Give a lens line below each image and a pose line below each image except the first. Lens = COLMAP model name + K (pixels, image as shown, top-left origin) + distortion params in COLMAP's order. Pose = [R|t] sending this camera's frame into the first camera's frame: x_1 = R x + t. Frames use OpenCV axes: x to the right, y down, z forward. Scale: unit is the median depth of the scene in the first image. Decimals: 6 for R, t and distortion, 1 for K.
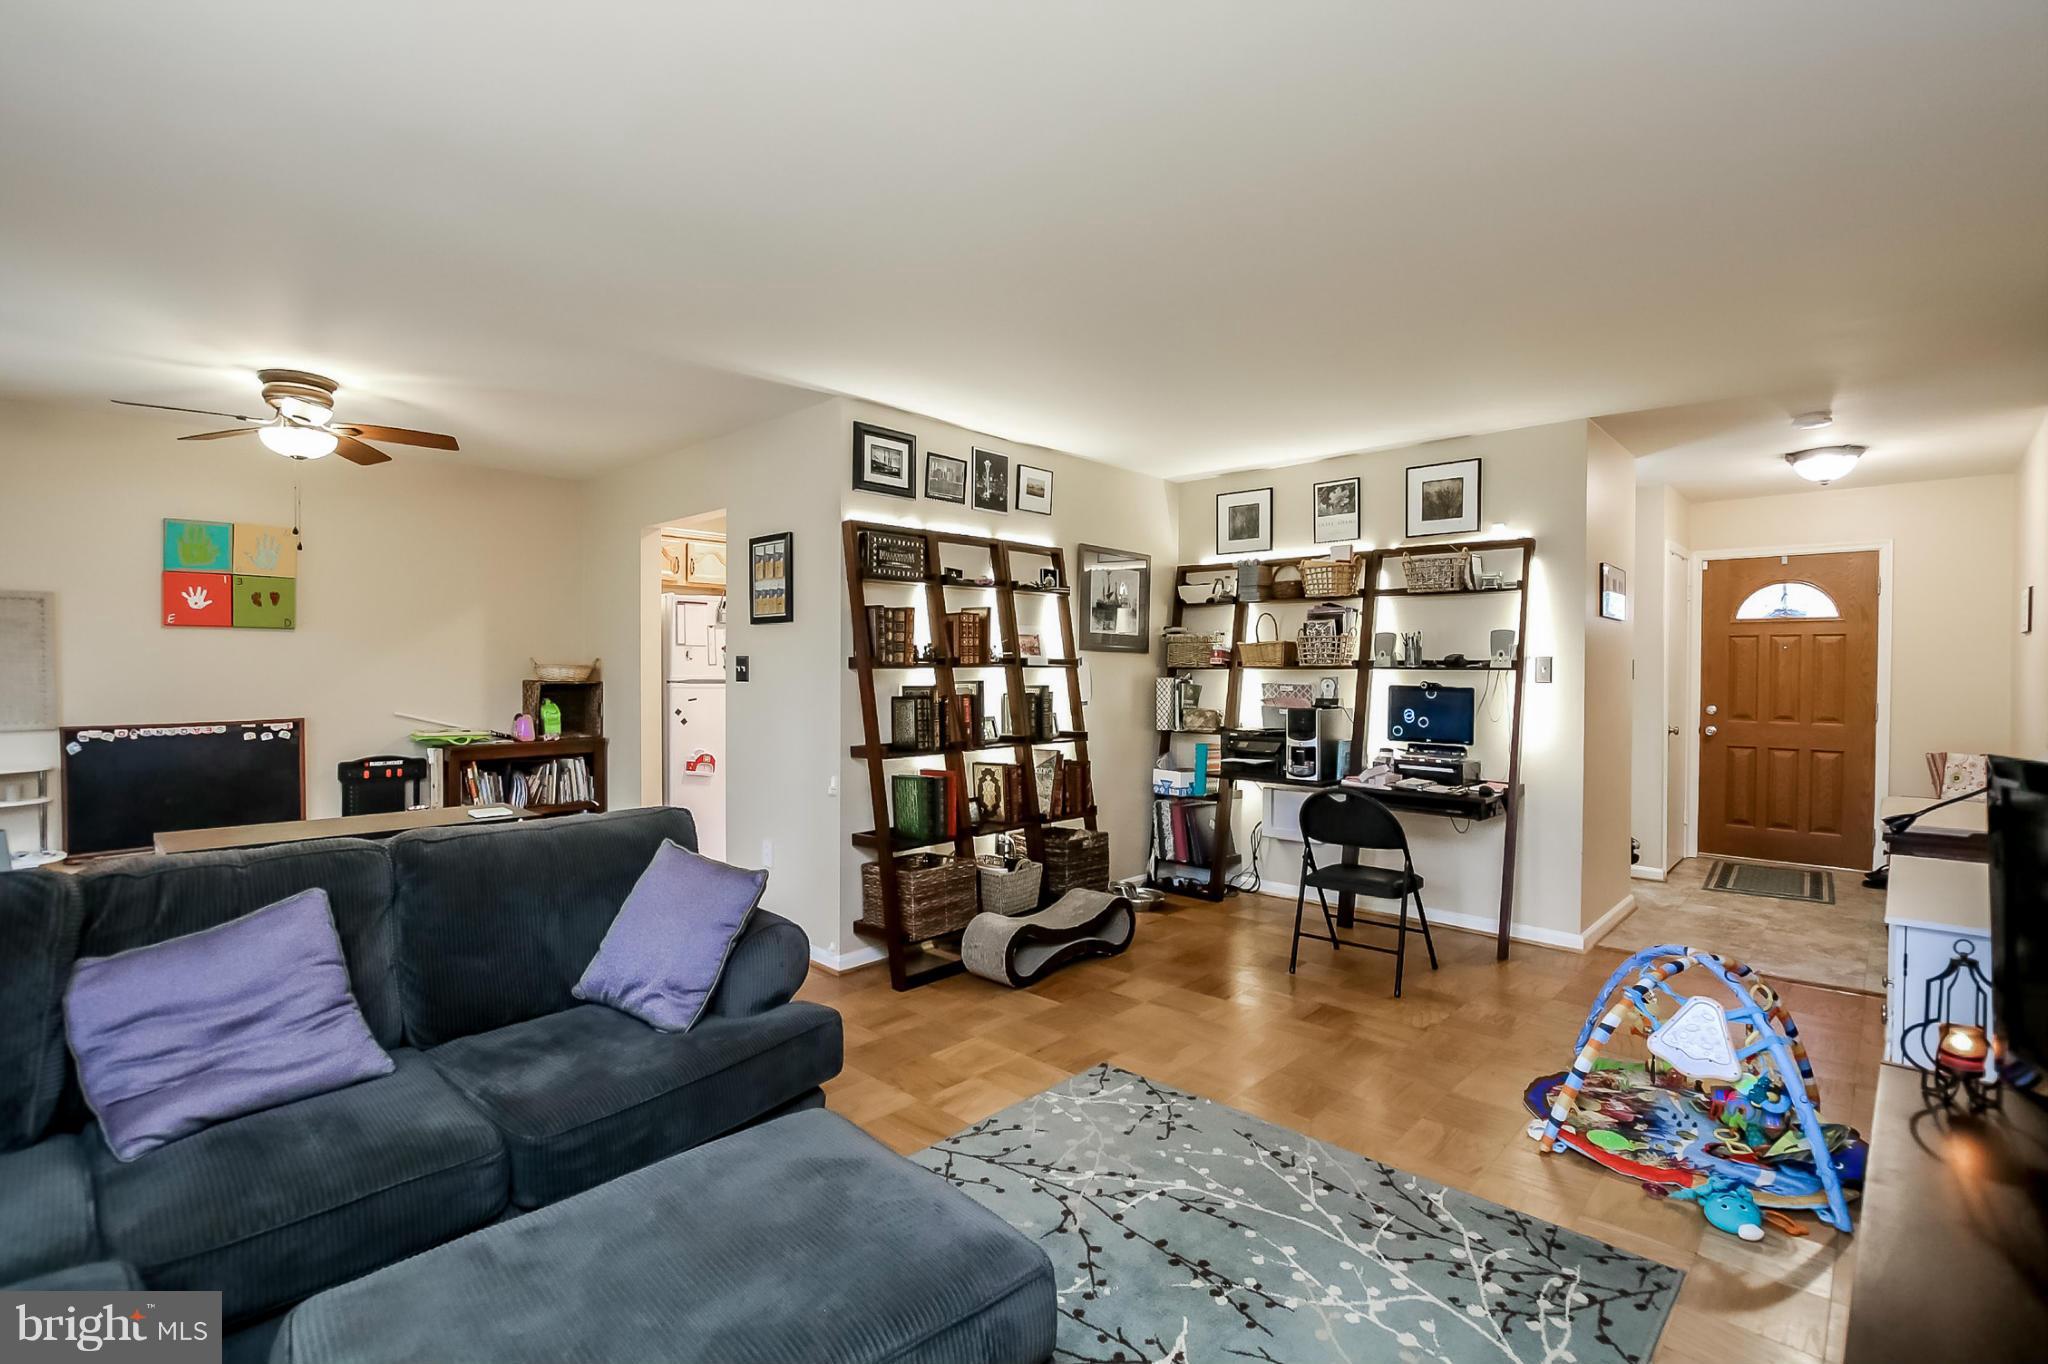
lens RADIAL K [[942.5, 0, 1016.1], [0, 942.5, 680.5], [0, 0, 1]] dist [-0.014088, 0.000328]
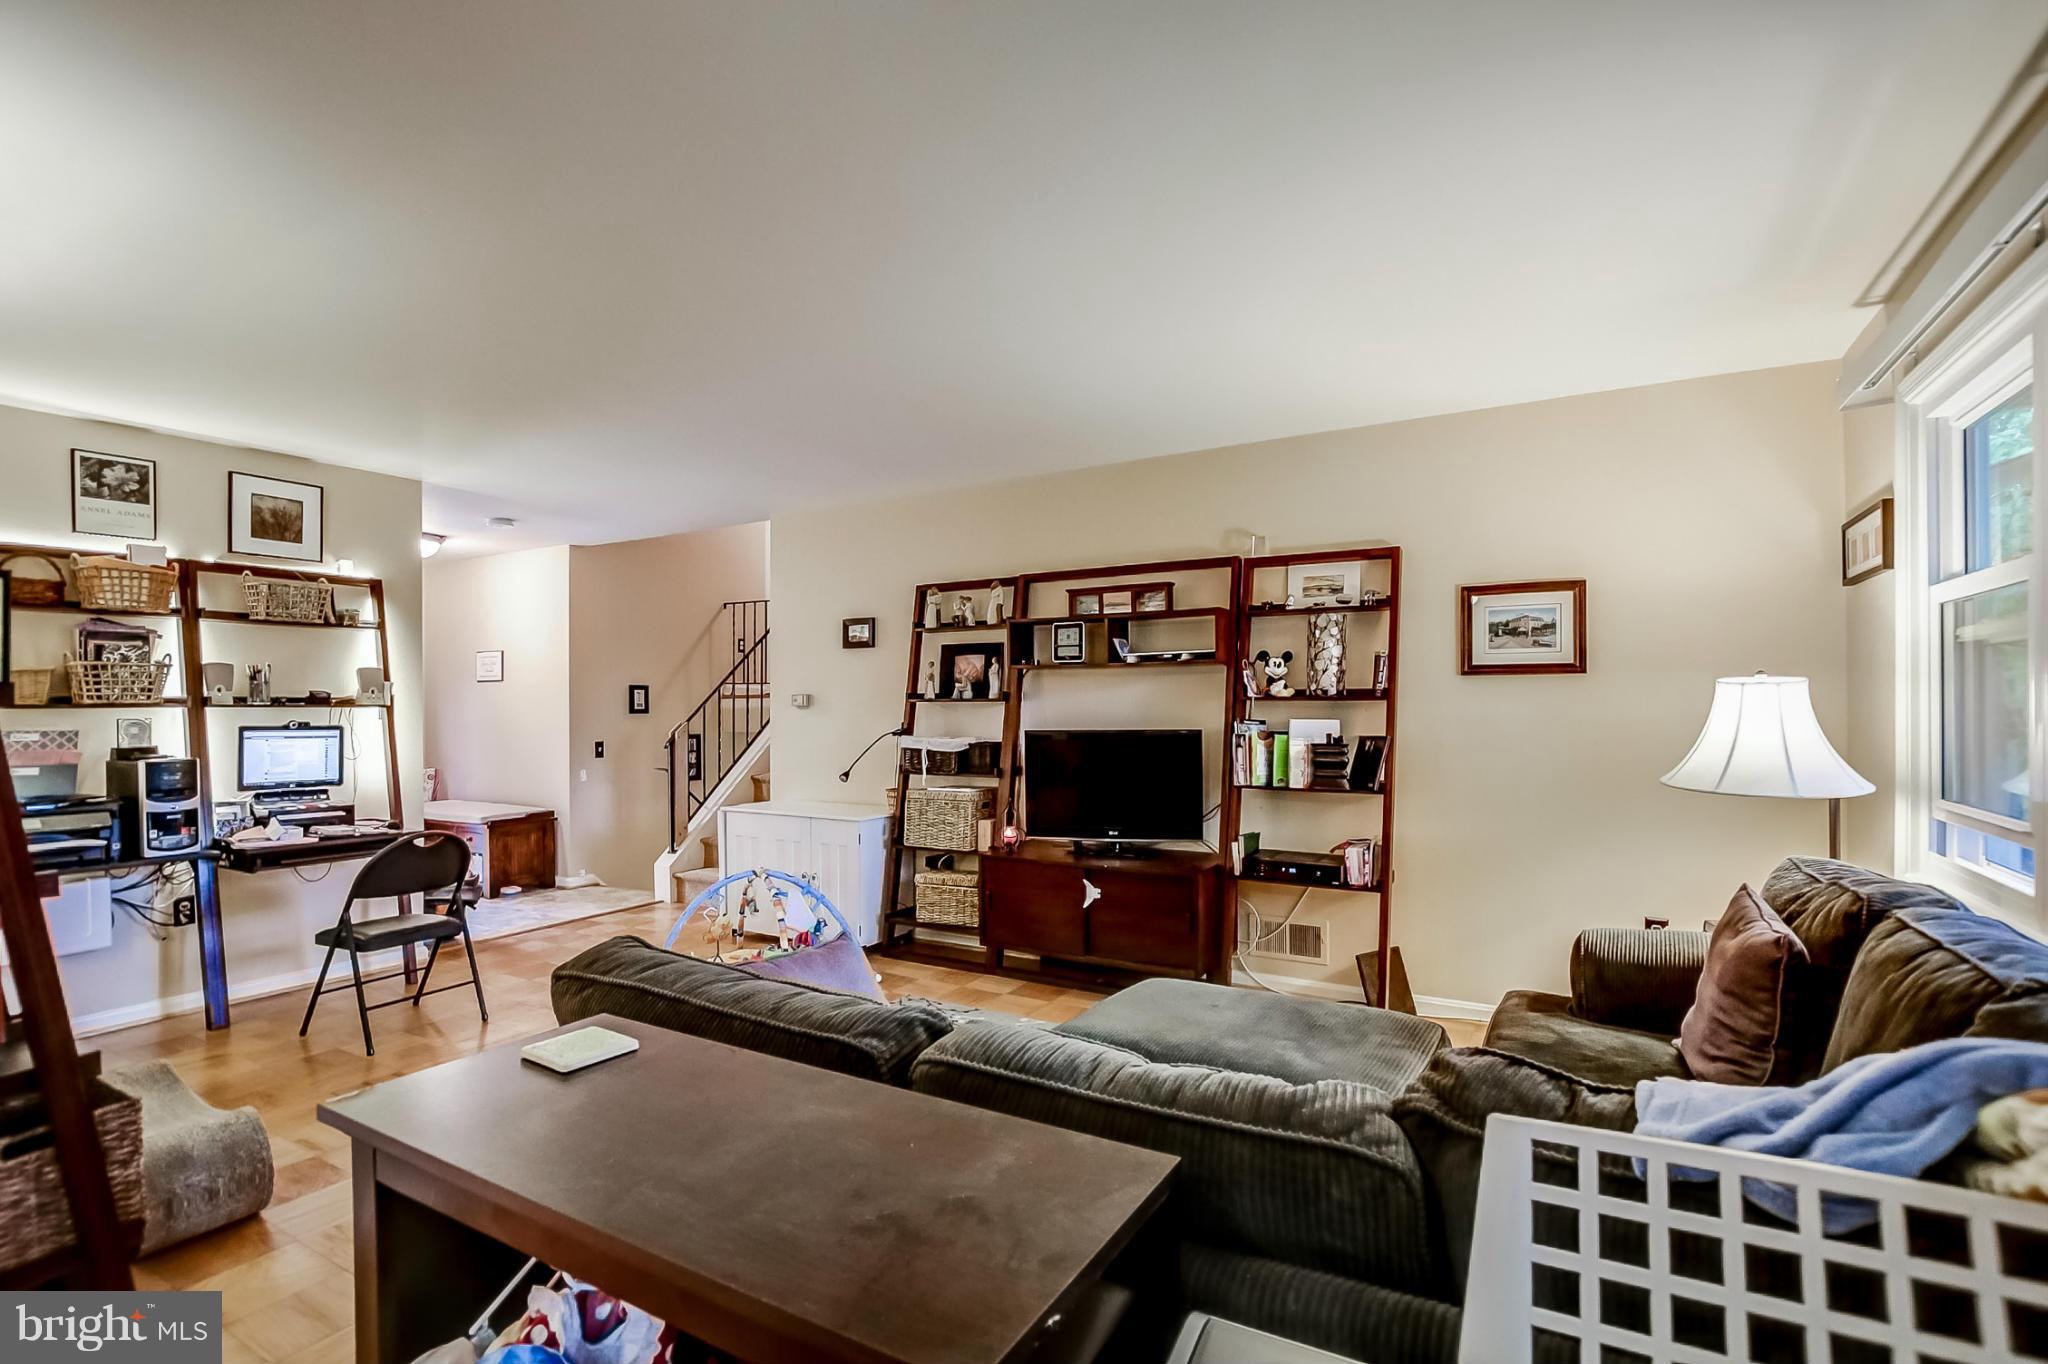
lens RADIAL K [[942.5, 0, 1016.1], [0, 942.5, 680.5], [0, 0, 1]] dist [-0.014088, 0.000328]
pose [[-0.224560, 0.017511, 0.974303, -0.684775], [0.012671, 0.999806, -0.015049, -0.017017], [-0.974378, 0.008966, -0.224738, 0.599549]]
